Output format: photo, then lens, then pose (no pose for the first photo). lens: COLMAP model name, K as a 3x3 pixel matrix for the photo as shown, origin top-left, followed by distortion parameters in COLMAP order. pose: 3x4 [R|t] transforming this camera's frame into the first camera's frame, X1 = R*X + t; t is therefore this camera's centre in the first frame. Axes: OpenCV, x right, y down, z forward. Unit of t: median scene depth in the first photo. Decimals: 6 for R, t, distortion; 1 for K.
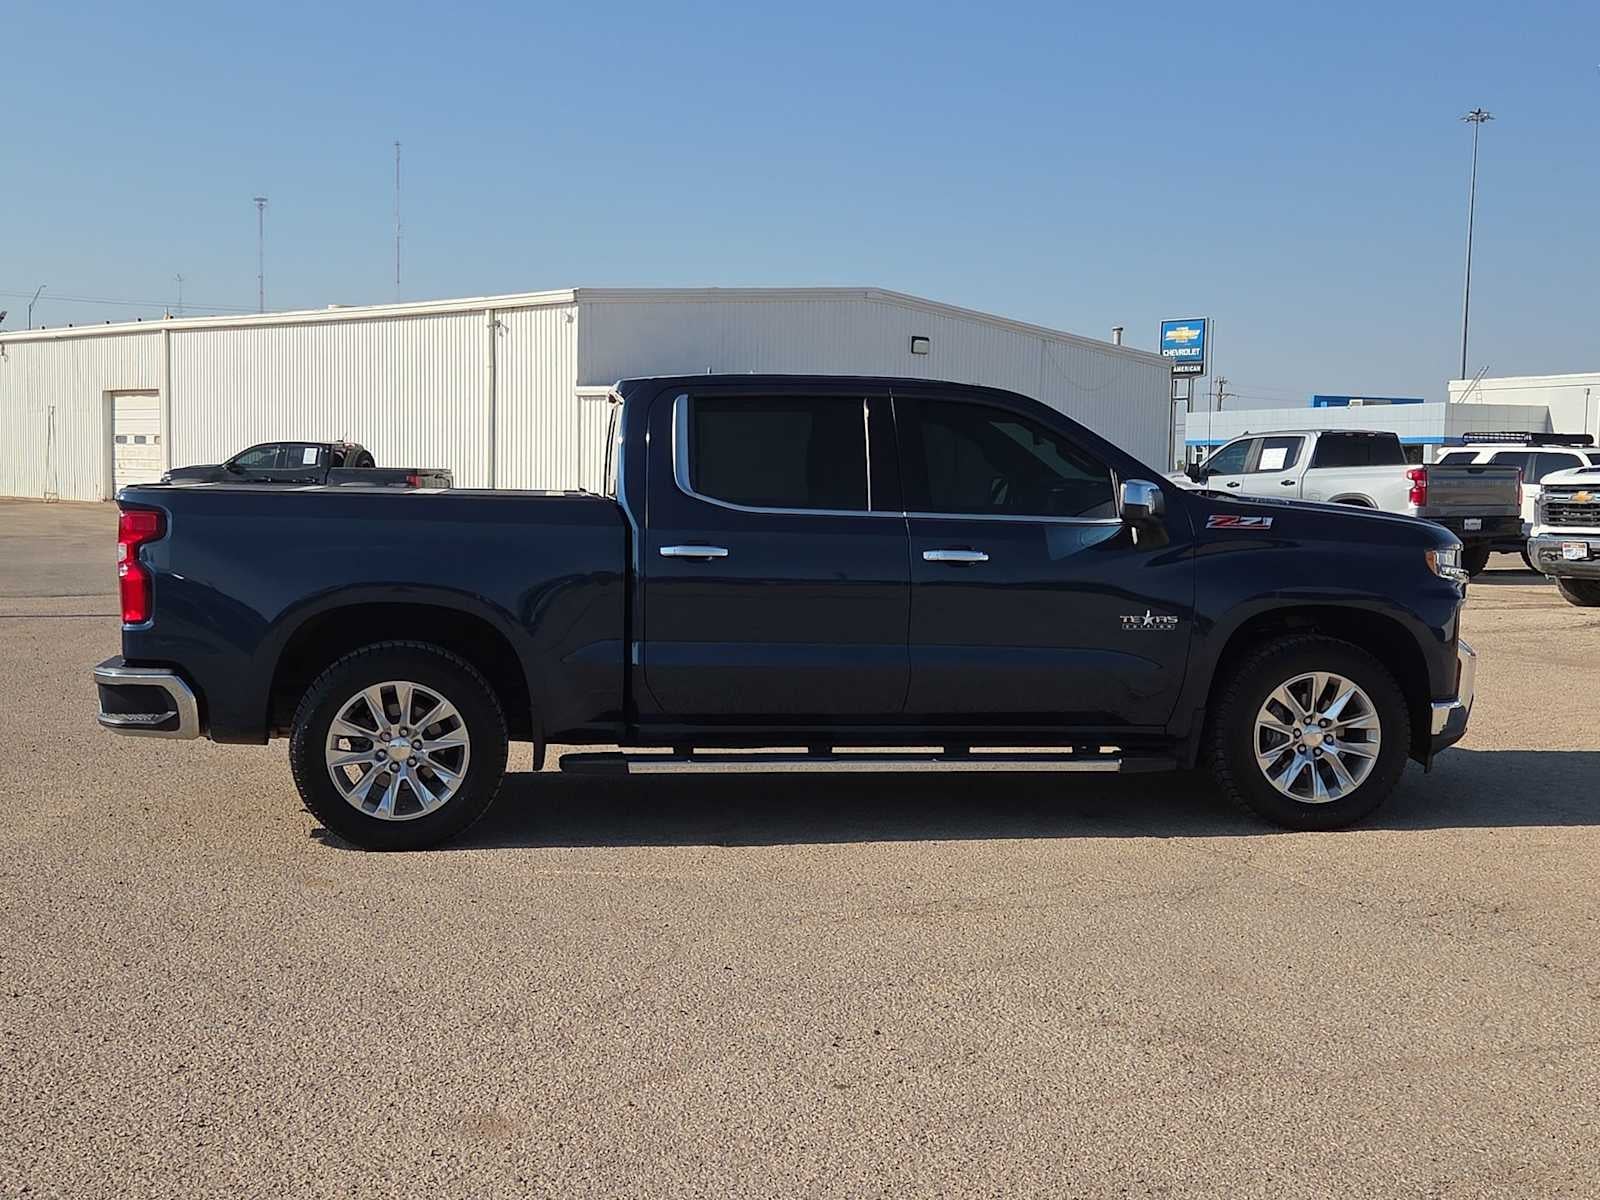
lens RADIAL K [[1939.8, 0, 800.0], [0, 1939.8, 600.0], [0, 0, 1]] dist [0.056287, 0.001429]
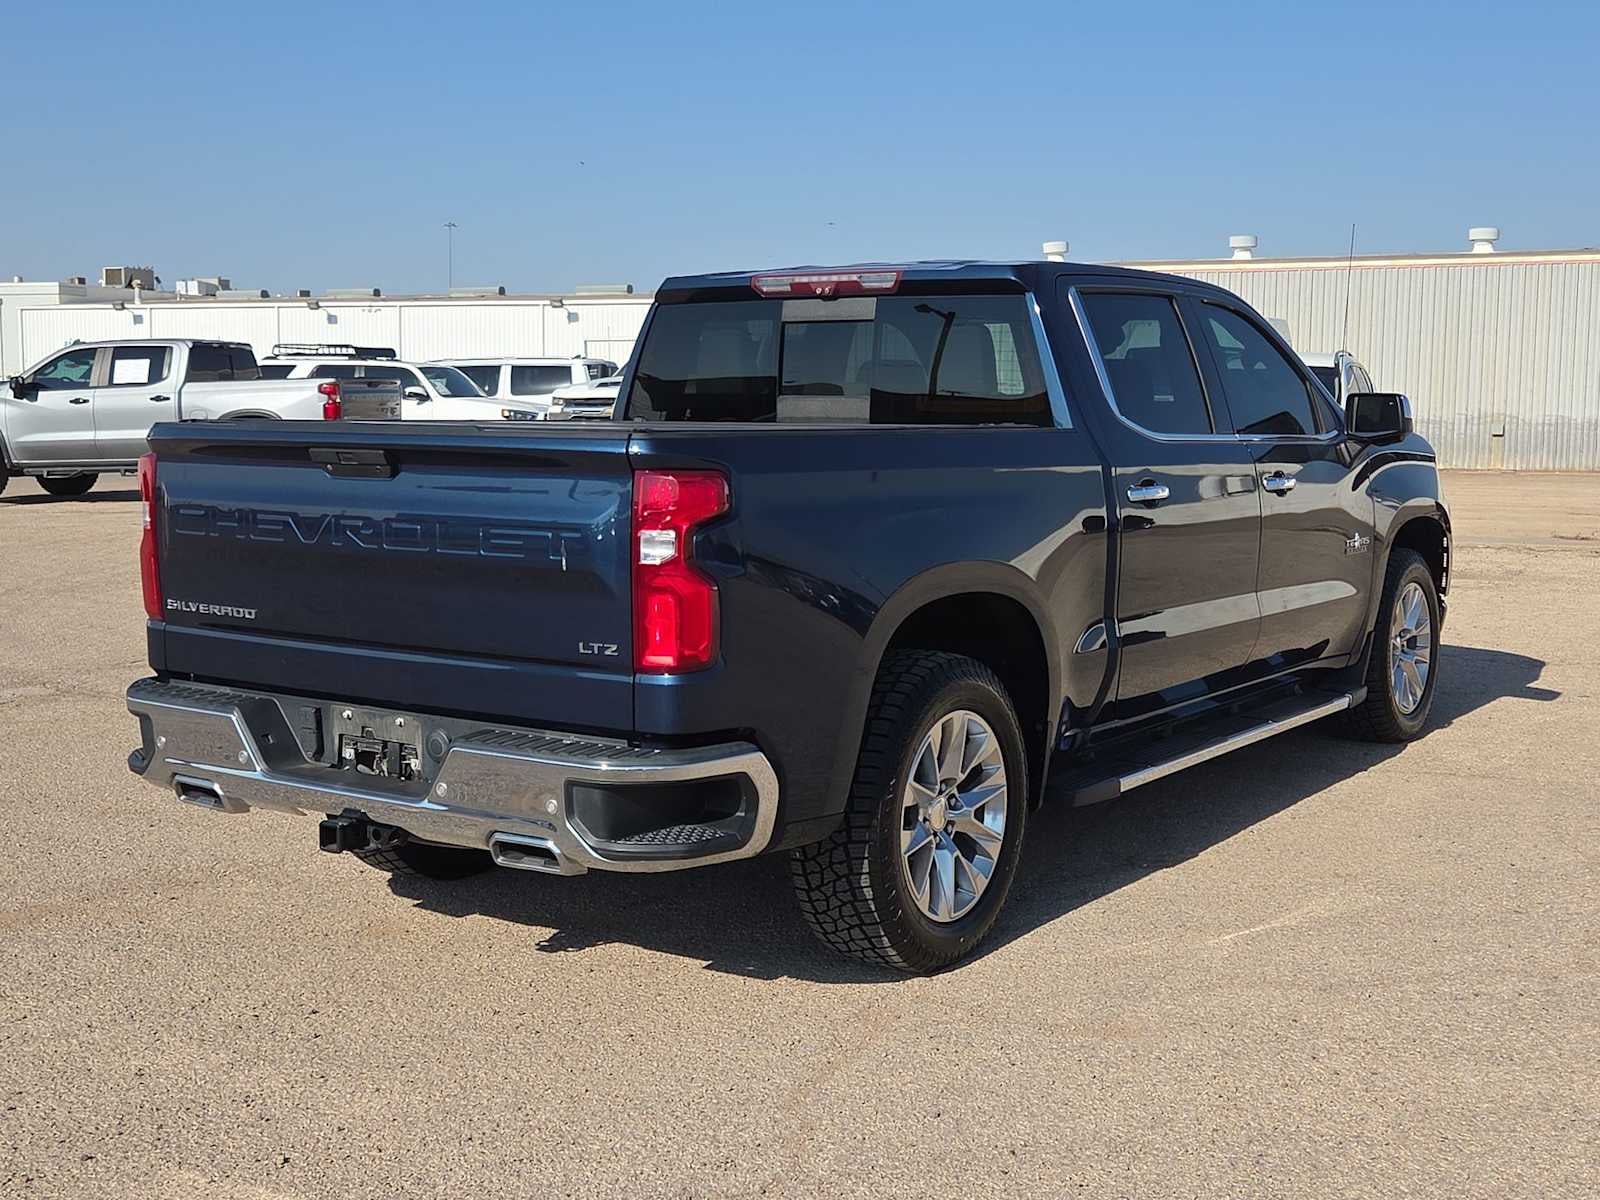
lens RADIAL K [[1939.8, 0, 800.0], [0, 1939.8, 600.0], [0, 0, 1]] dist [0.056287, 0.001429]
pose [[0.646258, -0.089970, 0.757797, -0.240945], [0.056653, 0.995942, 0.069930, -0.014533], [-0.761013, -0.002262, 0.648732, 0.201320]]
